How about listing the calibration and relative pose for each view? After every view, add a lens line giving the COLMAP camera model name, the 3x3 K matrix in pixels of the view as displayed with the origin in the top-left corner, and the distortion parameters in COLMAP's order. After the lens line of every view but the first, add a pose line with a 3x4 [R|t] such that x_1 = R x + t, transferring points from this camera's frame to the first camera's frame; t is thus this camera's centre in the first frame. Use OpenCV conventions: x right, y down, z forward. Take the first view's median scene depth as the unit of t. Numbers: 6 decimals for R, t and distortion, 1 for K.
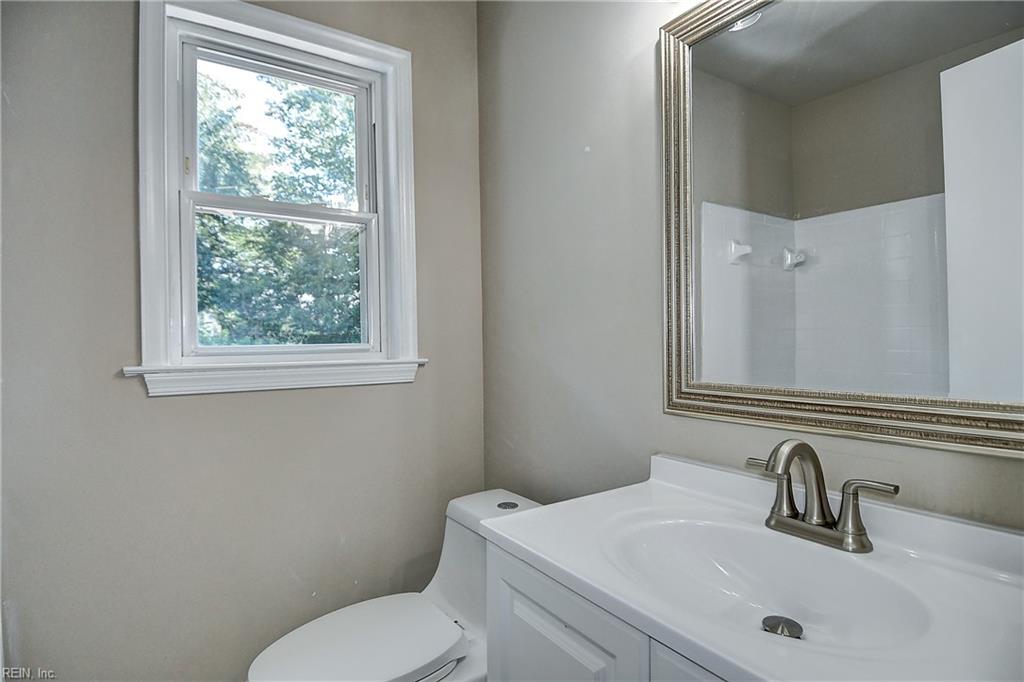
lens RADIAL K [[539.7, 0, 512.0], [0, 539.7, 336.2], [0, 0, 1]] dist [0.003898, -0.000595]
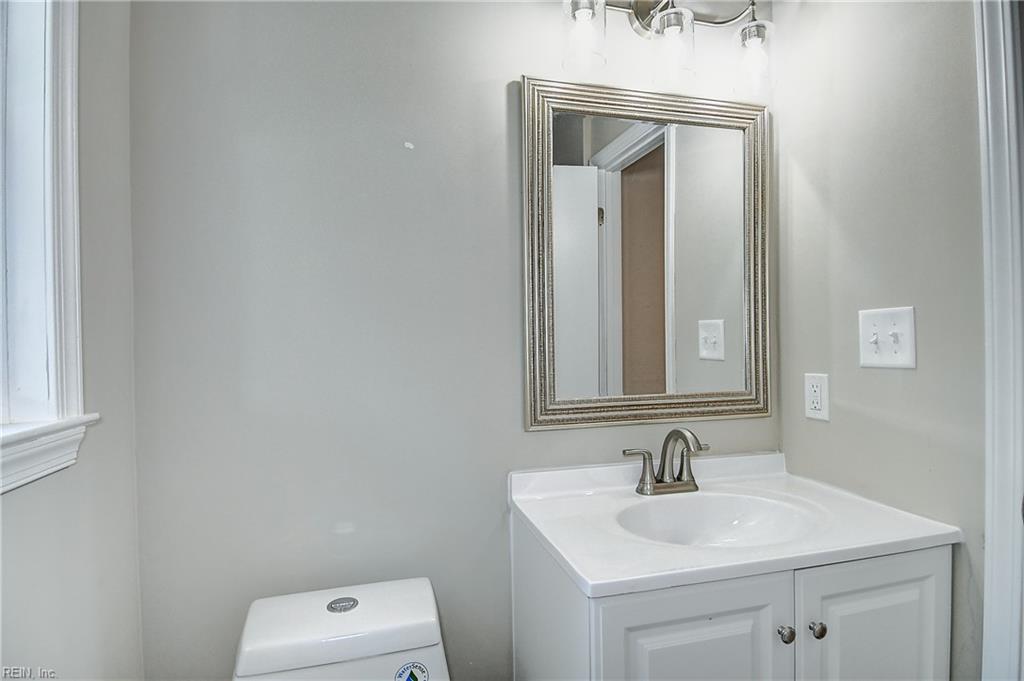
lens RADIAL K [[539.7, 0, 512.8], [0, 539.7, 347.4], [0, 0, 1]] dist [0.003898, -0.000595]
pose [[0.291173, 0.010843, 0.956609, -0.581446], [0.009935, 0.999848, -0.014357, -0.008102], [-0.956619, 0.013684, 0.291021, 0.542922]]
